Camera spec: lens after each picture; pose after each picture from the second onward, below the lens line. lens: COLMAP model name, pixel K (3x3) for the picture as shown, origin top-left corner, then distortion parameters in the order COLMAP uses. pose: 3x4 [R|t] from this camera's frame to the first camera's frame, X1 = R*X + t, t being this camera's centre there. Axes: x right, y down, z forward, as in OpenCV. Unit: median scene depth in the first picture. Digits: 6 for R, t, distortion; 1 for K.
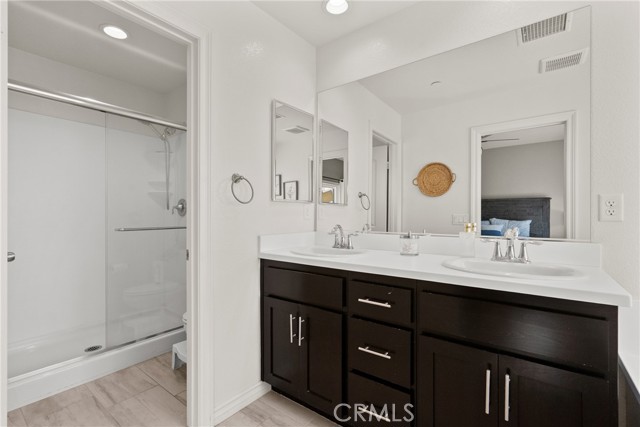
lens RADIAL K [[293.6, 0, 317.3], [0, 293.6, 215.8], [0, 0, 1]] dist [-0.002029, 0.002440]
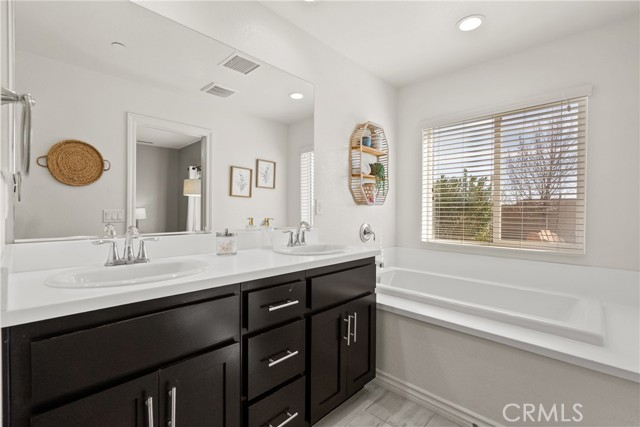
lens RADIAL K [[293.6, 0, 319.9], [0, 293.6, 216.4], [0, 0, 1]] dist [-0.002029, 0.002440]
pose [[0.106477, -0.015556, 0.994193, -0.507881], [-0.001652, 0.999873, 0.015822, -0.001549], [-0.994314, -0.003327, 0.106438, 0.556673]]
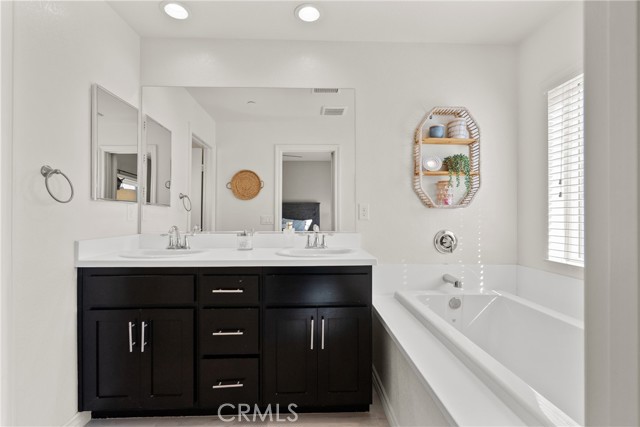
lens RADIAL K [[293.6, 0, 318.7], [0, 293.6, 214.8], [0, 0, 1]] dist [-0.002029, 0.002440]
pose [[0.772027, 0.001552, 0.635588, -0.192327], [0.002170, 0.999985, -0.005078, -0.001770], [-0.635586, 0.005299, 0.772012, -0.099433]]
